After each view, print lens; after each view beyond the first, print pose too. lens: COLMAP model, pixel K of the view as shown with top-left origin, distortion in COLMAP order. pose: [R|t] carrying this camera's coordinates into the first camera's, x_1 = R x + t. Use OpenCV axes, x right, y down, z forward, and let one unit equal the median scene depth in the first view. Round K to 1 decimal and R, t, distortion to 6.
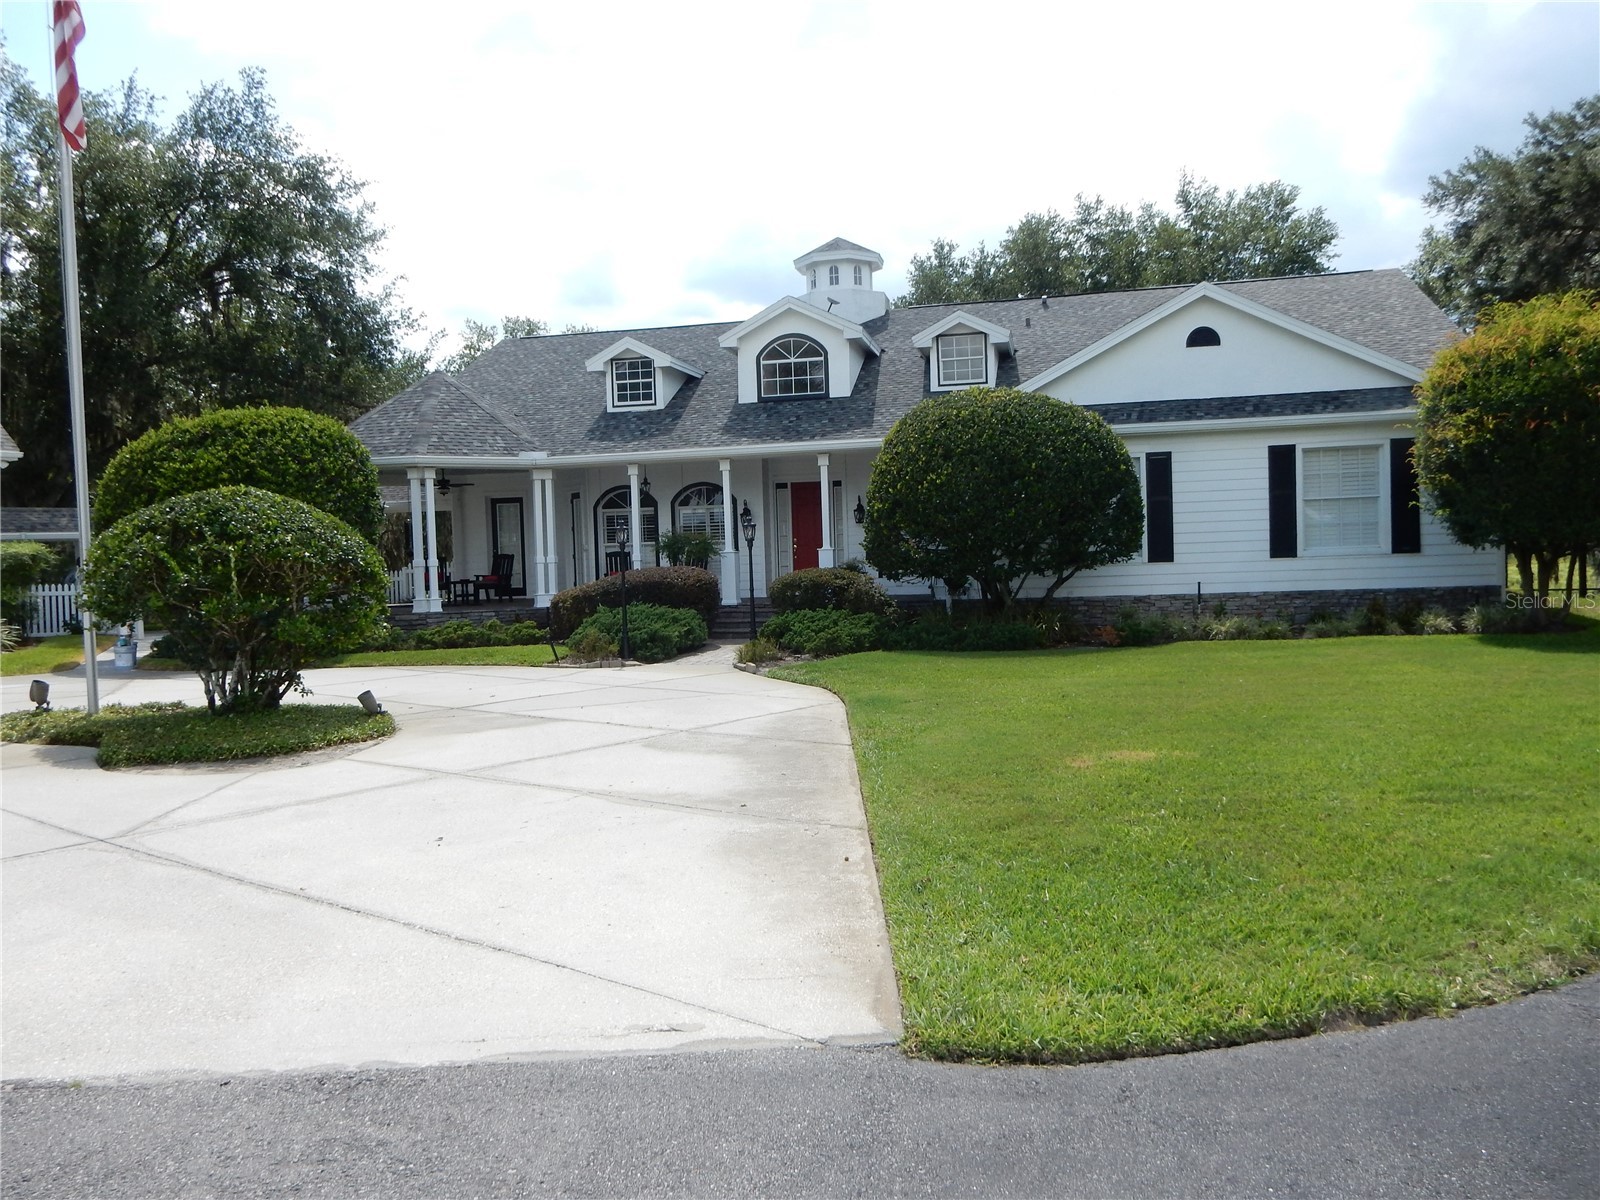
lens RADIAL K [[1175.7, 0, 795.6], [0, 1175.7, 599.5], [0, 0, 1]] dist [-0.002701, 0.005236]
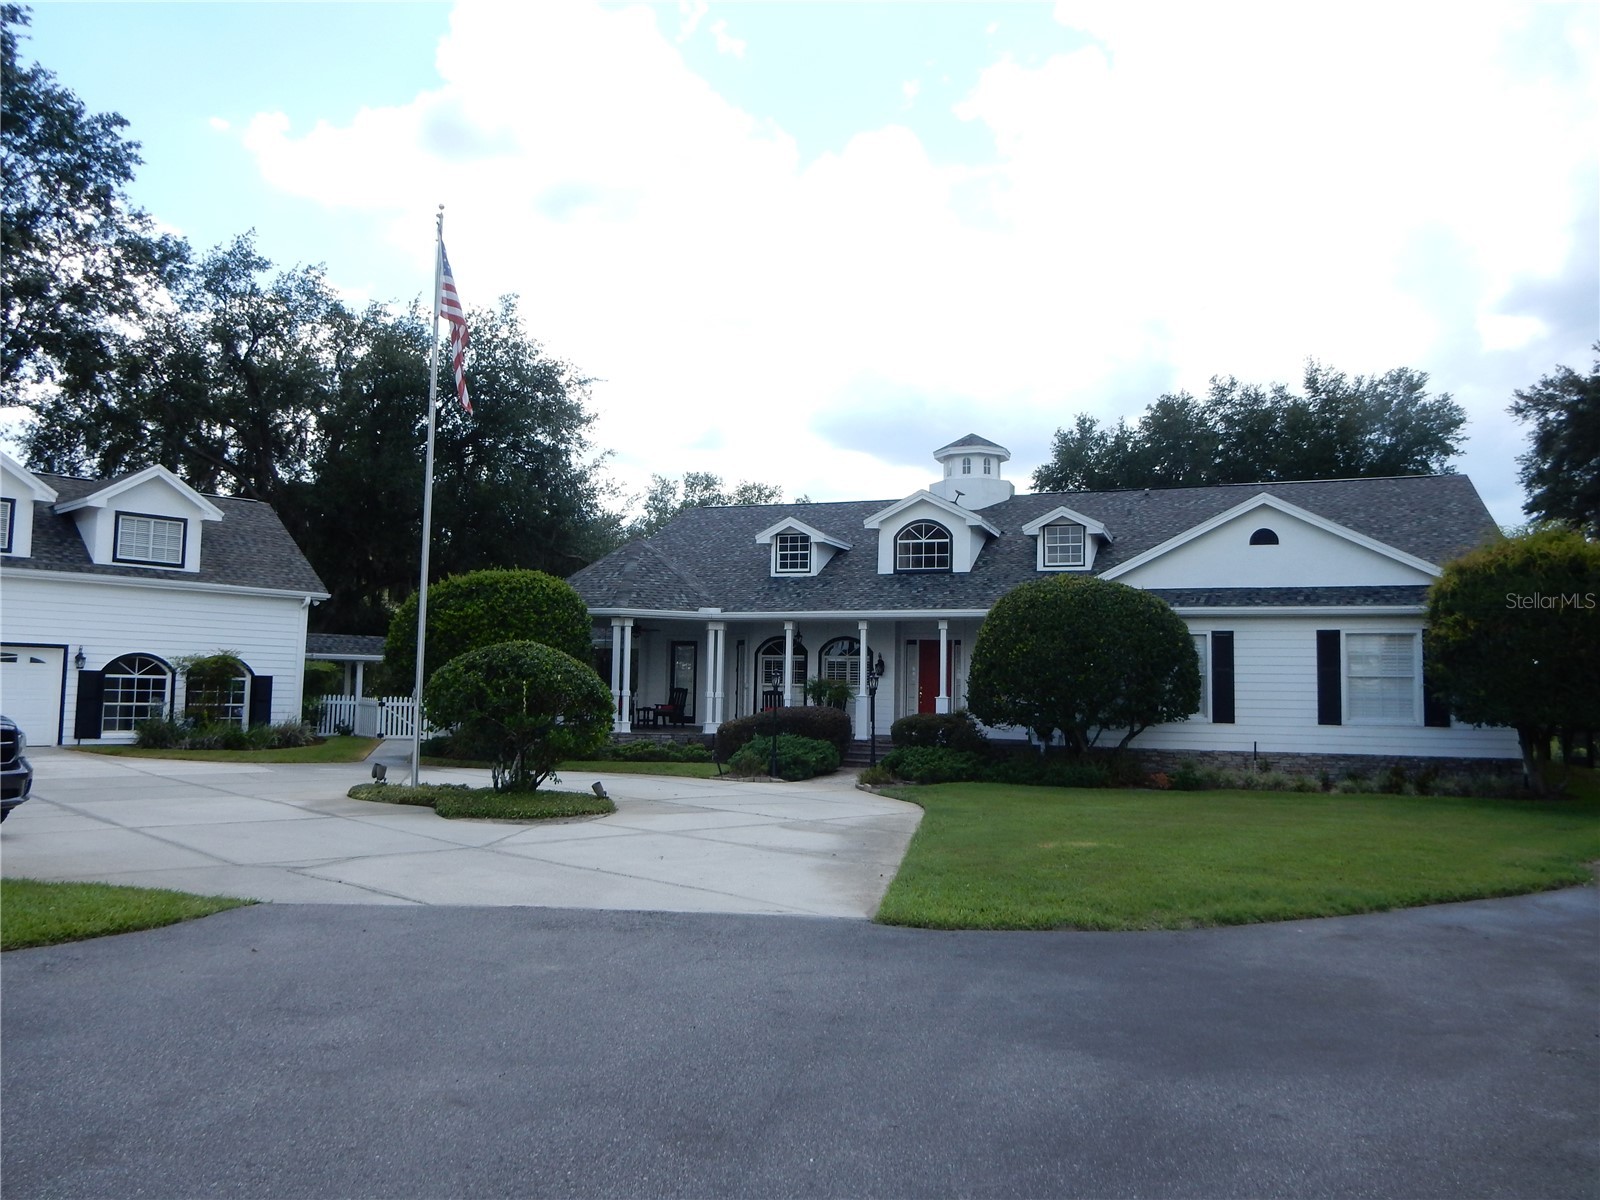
lens RADIAL K [[1175.7, 0, 798.7], [0, 1175.7, 604.2], [0, 0, 1]] dist [-0.002701, 0.005236]
pose [[0.990404, 0.039194, -0.132528, 0.038094], [-0.053877, 0.992572, -0.109082, 0.001584], [0.127268, 0.115176, 0.985159, -0.236735]]
